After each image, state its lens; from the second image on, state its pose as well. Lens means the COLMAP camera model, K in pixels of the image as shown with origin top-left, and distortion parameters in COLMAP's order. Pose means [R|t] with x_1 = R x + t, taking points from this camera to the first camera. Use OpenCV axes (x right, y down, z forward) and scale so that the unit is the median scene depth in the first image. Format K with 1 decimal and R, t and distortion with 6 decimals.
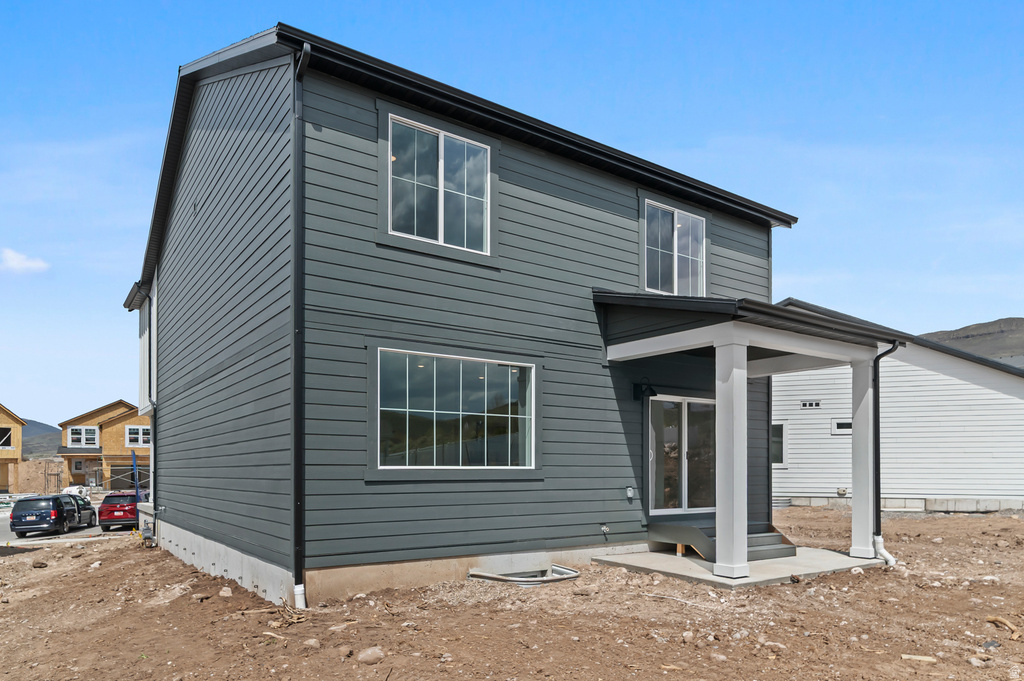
lens RADIAL K [[664.3, 0, 532.9], [0, 664.3, 340.6], [0, 0, 1]] dist [-0.004831, -0.000835]
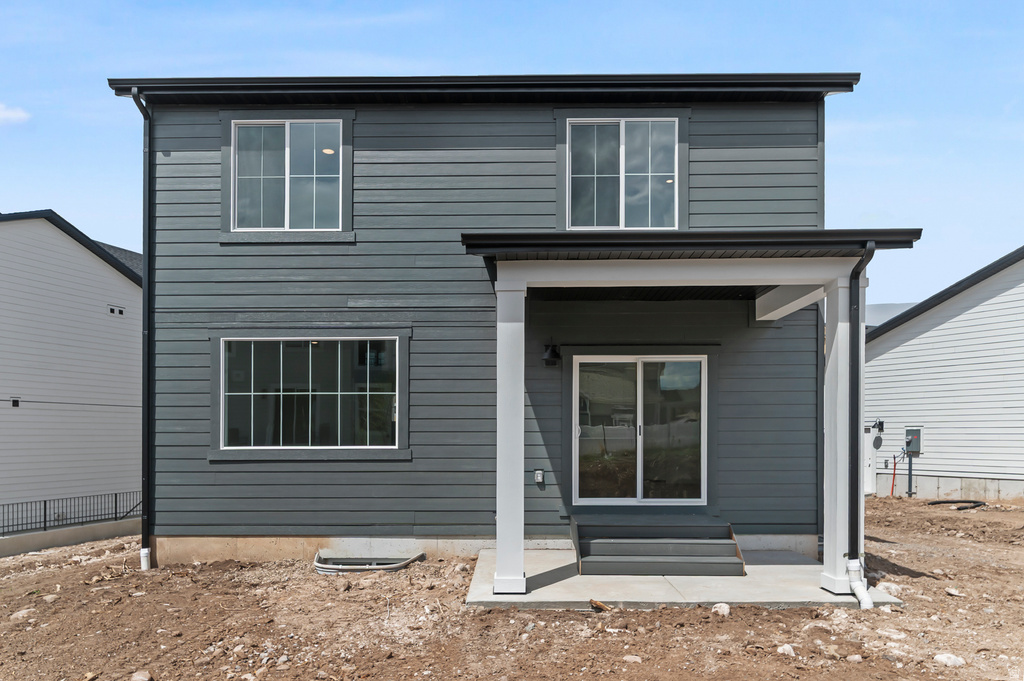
lens RADIAL K [[587.1, 0, 512.3], [0, 587.1, 358.3], [0, 0, 1]] dist [-0.001264, -0.000650]
pose [[0.805775, -0.095697, -0.584439, 0.562058], [0.116385, 0.993202, -0.002166, 0.079944], [0.580673, -0.066275, 0.811435, 0.394681]]
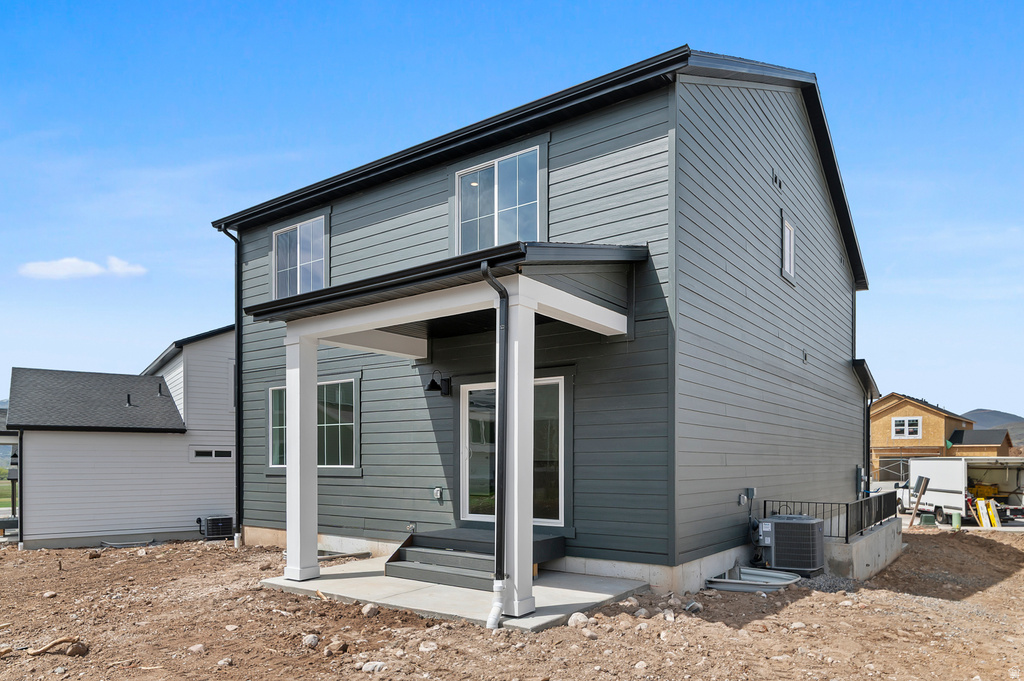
lens RADIAL K [[664.3, 0, 532.9], [0, 664.3, 340.6], [0, 0, 1]] dist [-0.004831, -0.000835]
pose [[0.324156, -0.168151, -0.930939, 1.122073], [0.182662, 0.976682, -0.112810, 0.148643], [0.928201, -0.133479, 0.347312, 0.830137]]
